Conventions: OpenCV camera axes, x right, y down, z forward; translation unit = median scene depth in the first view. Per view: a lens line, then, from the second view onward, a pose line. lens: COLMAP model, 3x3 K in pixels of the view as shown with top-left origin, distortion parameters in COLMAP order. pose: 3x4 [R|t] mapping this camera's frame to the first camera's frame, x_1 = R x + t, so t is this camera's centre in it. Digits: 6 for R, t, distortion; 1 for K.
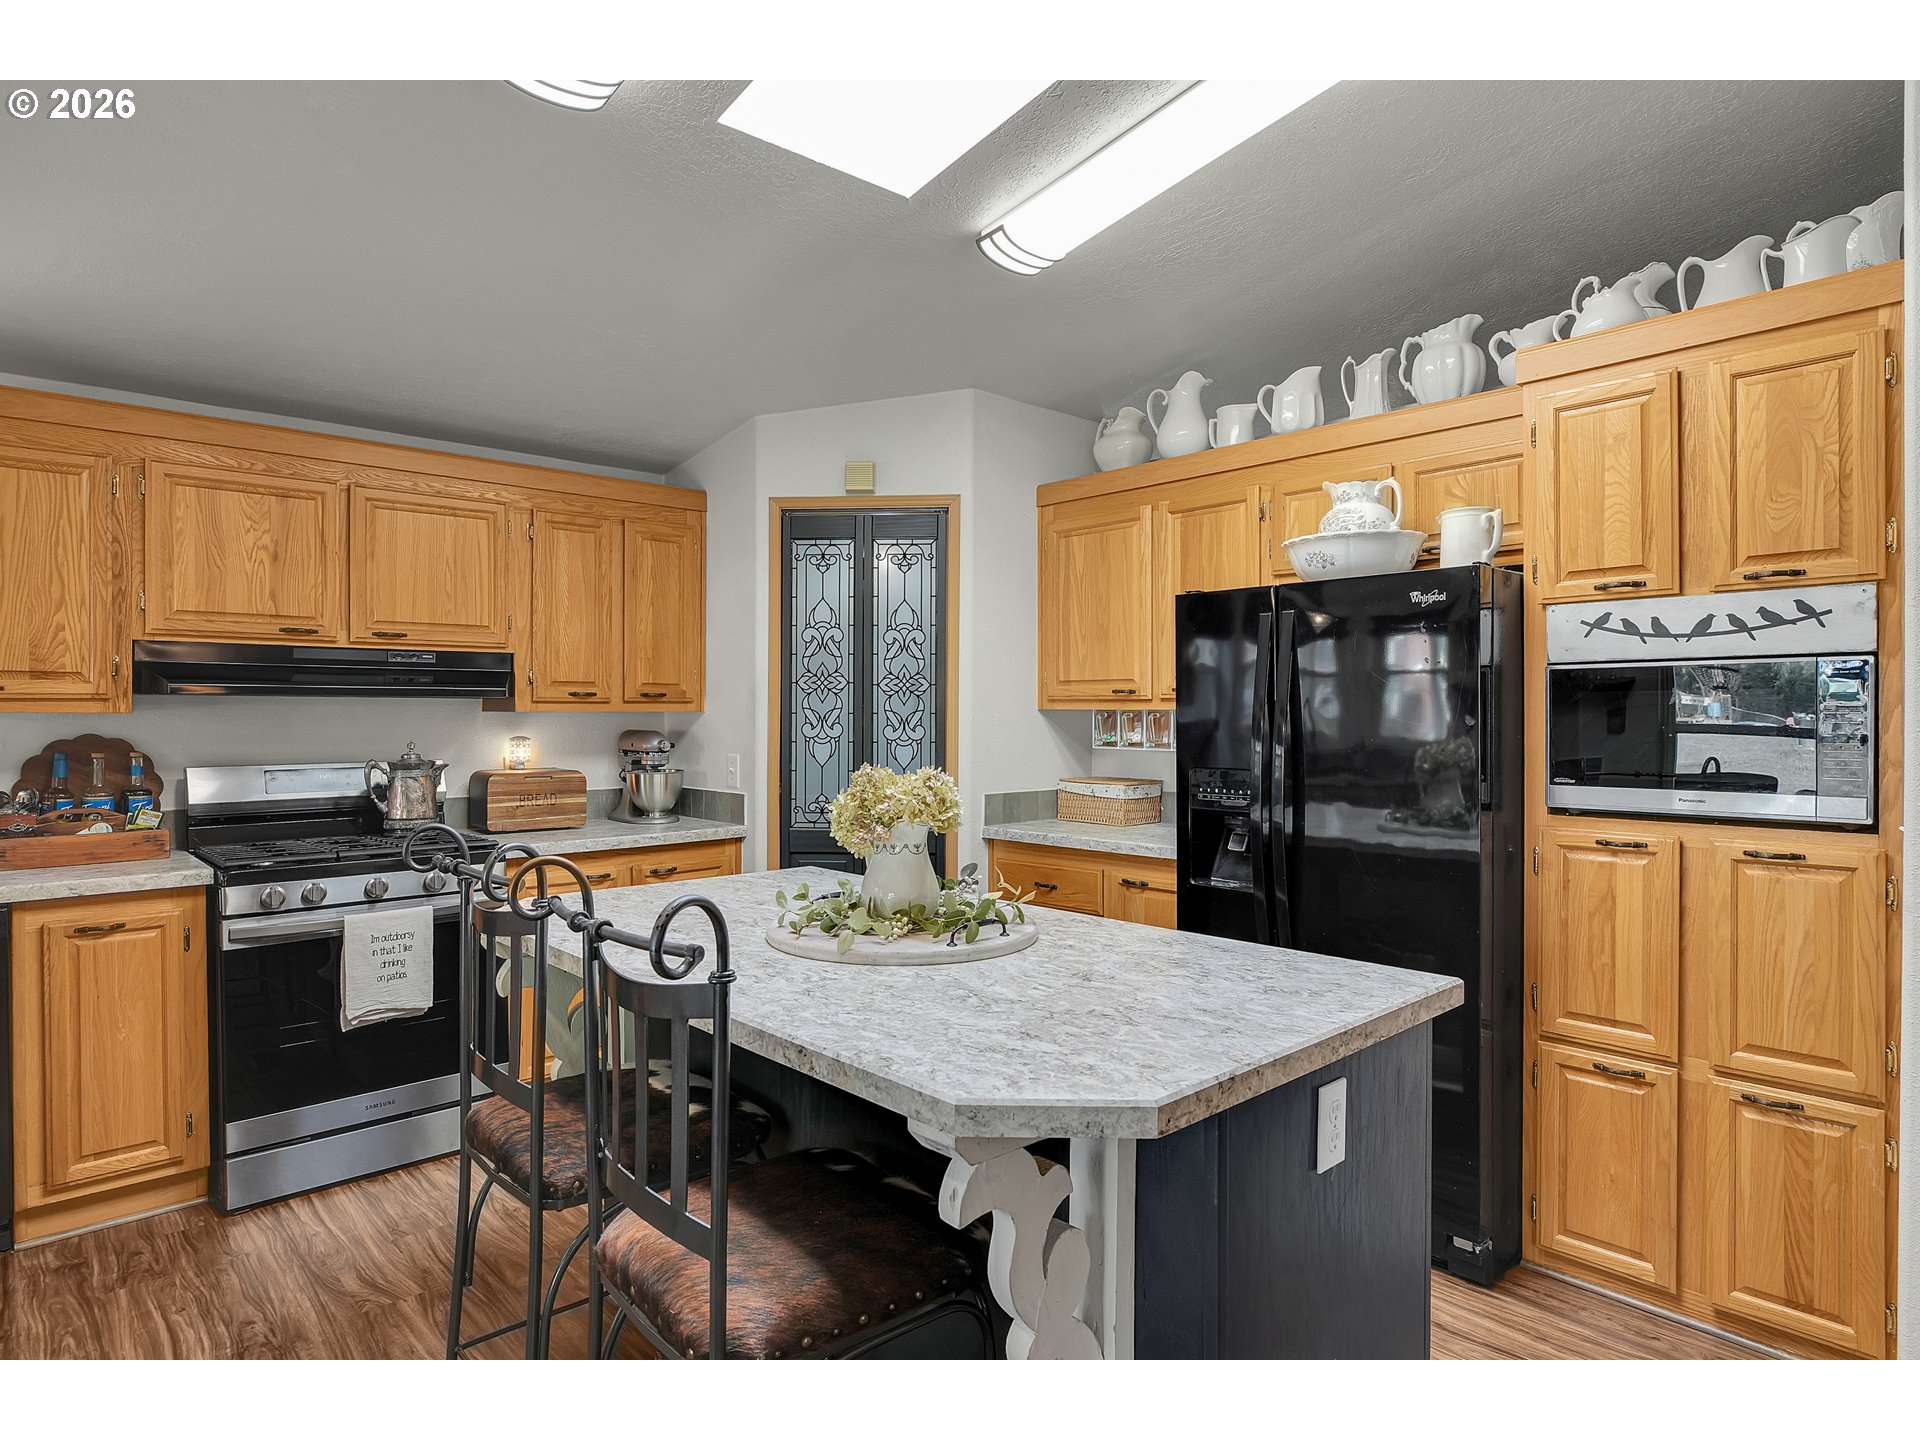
lens RADIAL K [[1102.5, 0, 959.7], [0, 1102.5, 719.5], [0, 0, 1]] dist [-0.000514, 0.000470]
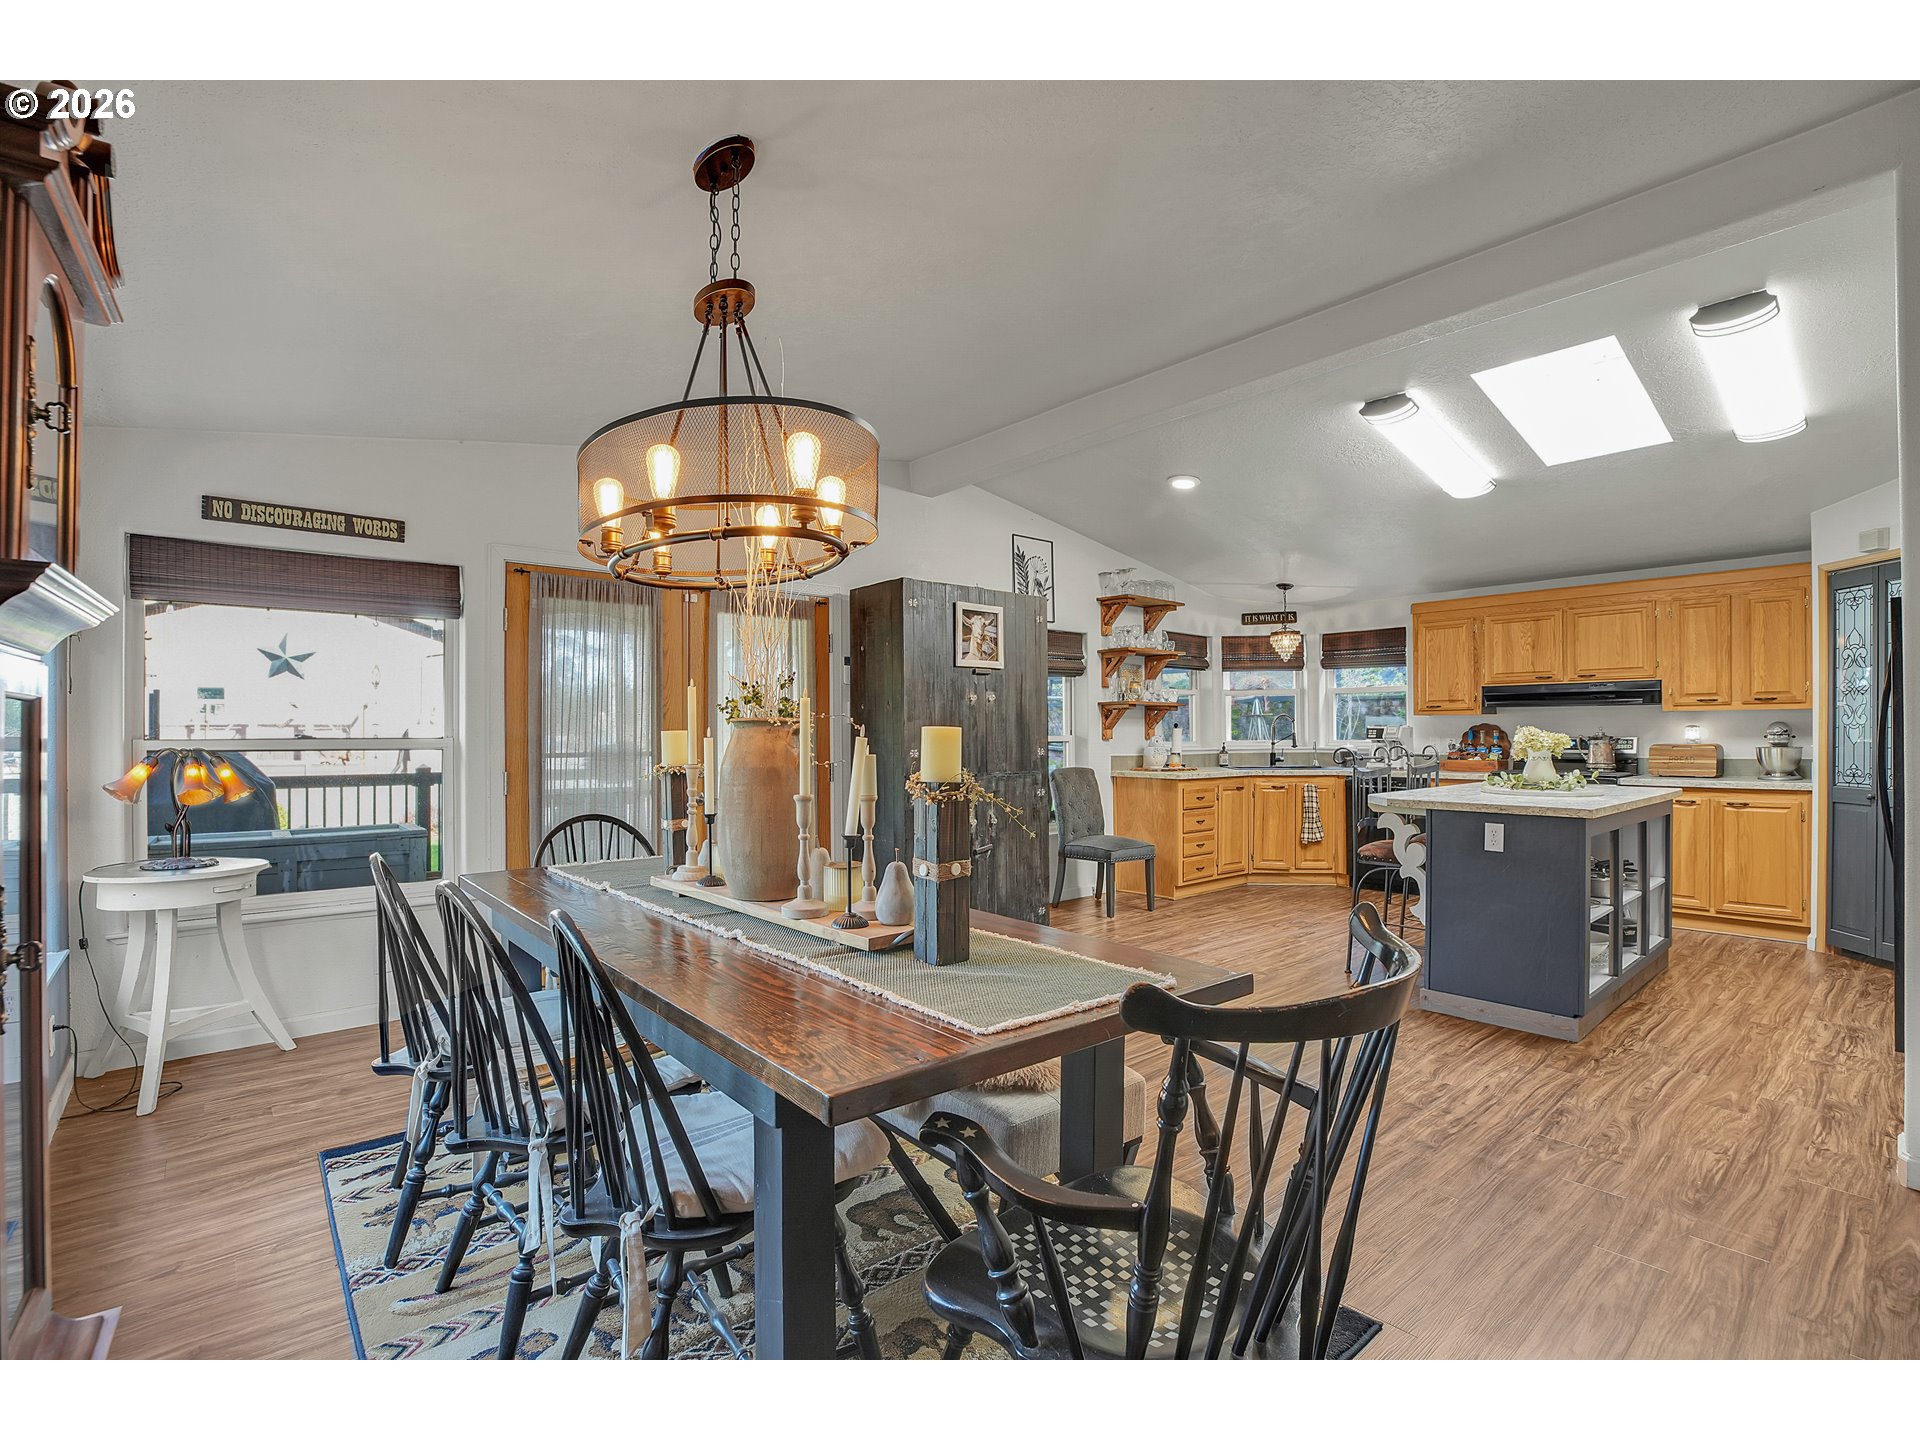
lens RADIAL K [[892.1, 0, 959.1], [0, 892.1, 728.9], [0, 0, 1]] dist [-0.002234, -0.000228]
pose [[-0.014757, -0.001256, -0.999890, 1.108809], [-0.001024, 0.999999, -0.001241, 0.026031], [0.999891, 0.001005, -0.014758, -0.162196]]
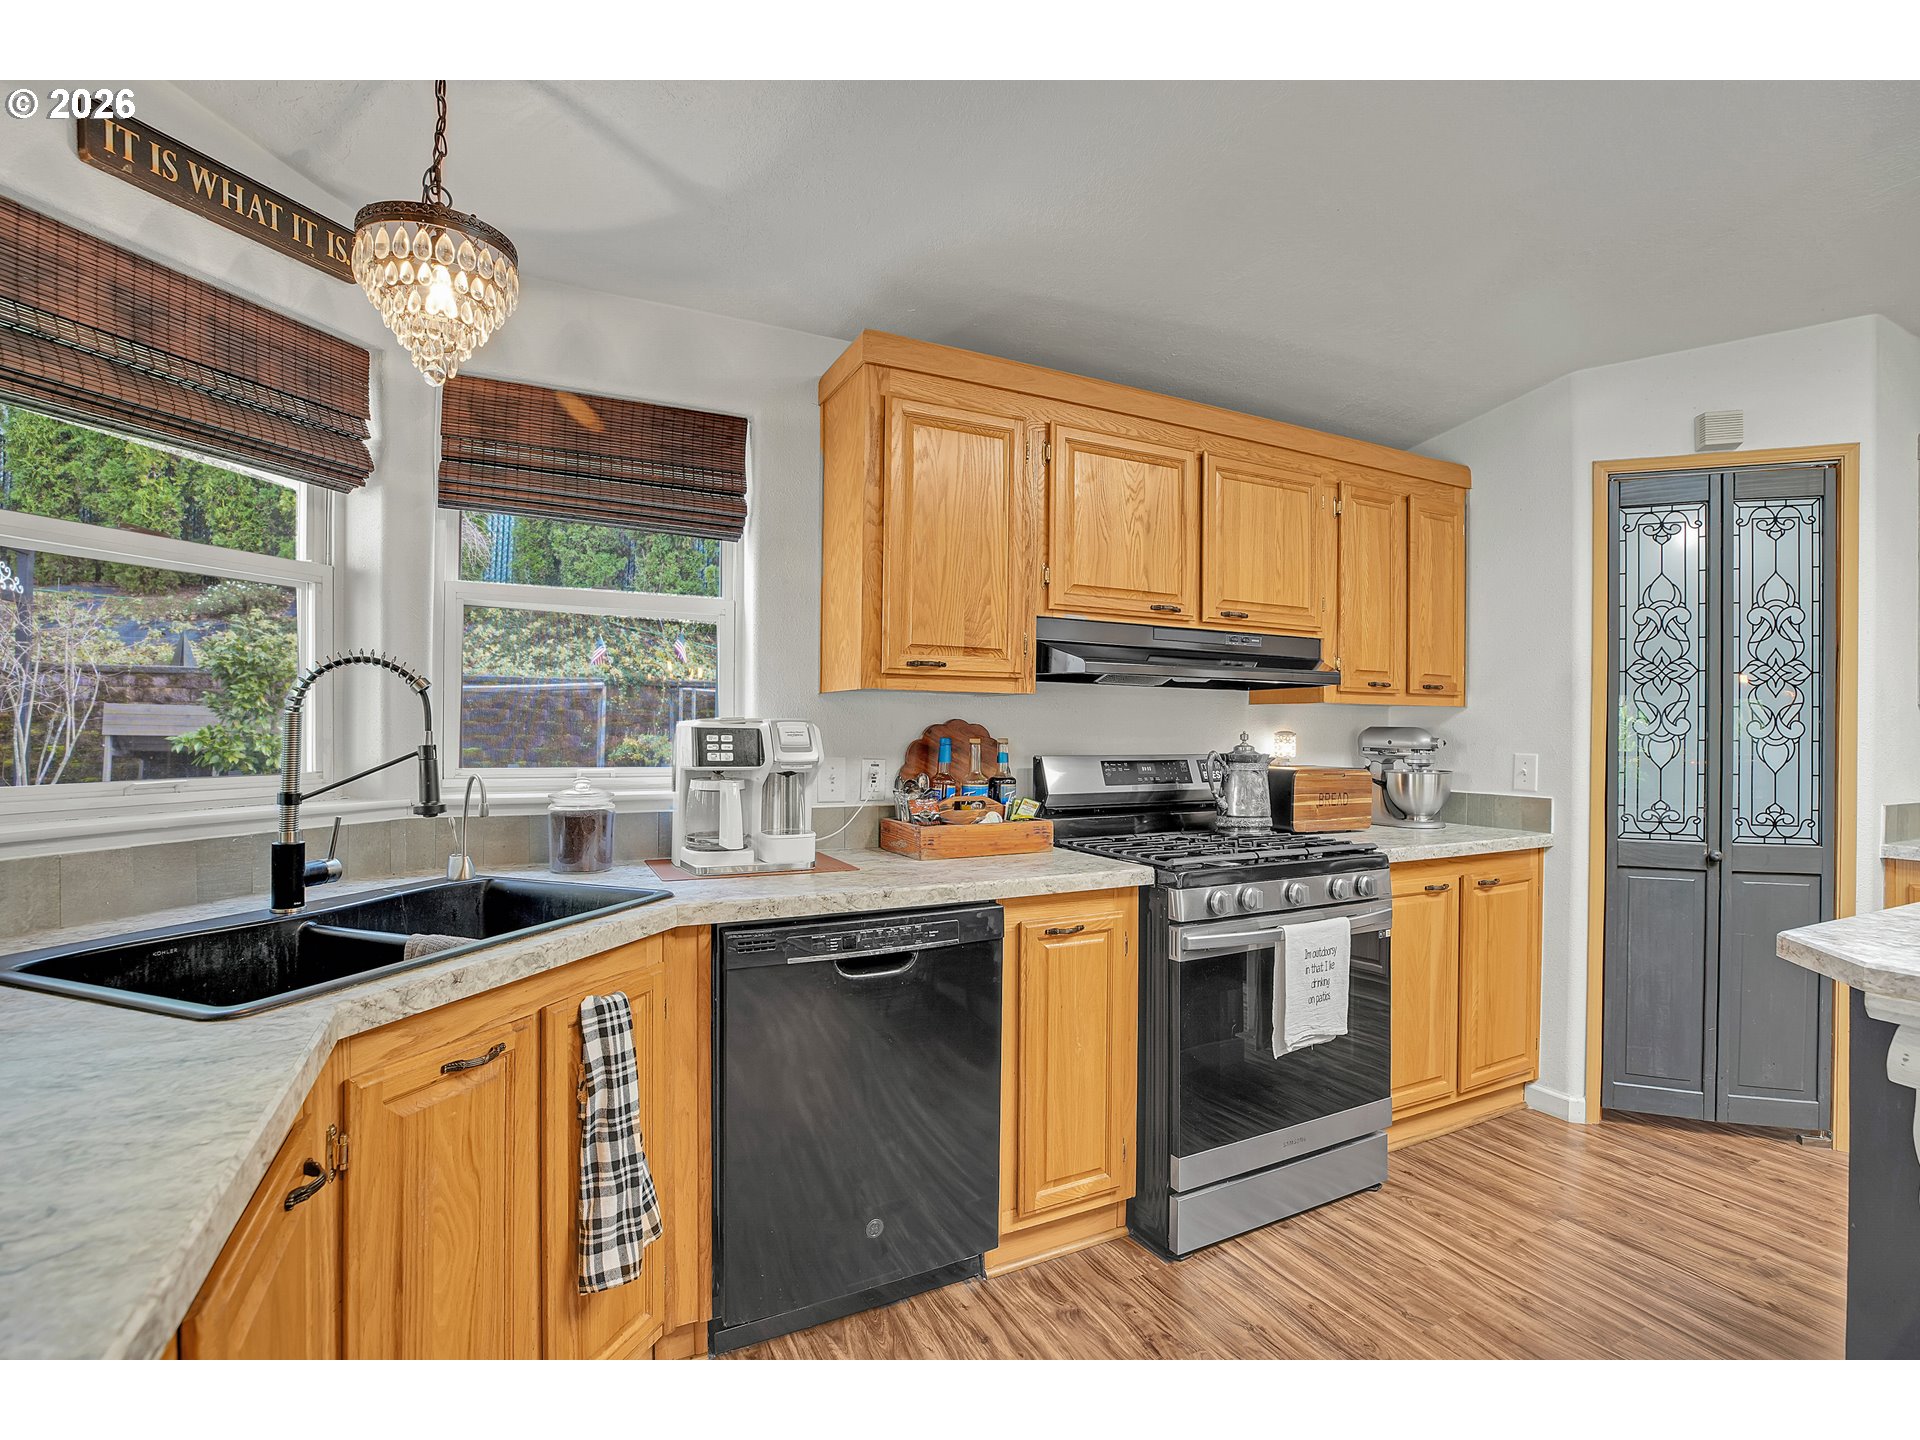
lens RADIAL K [[891.5, 0, 957.3], [0, 891.5, 732.0], [0, 0, 1]] dist [-0.035434, 0.003004]
pose [[0.965034, 0.007305, -0.262024, -0.500558], [-0.009707, 0.999922, -0.007872, 0.026252], [0.261946, 0.010140, 0.965029, 0.207725]]
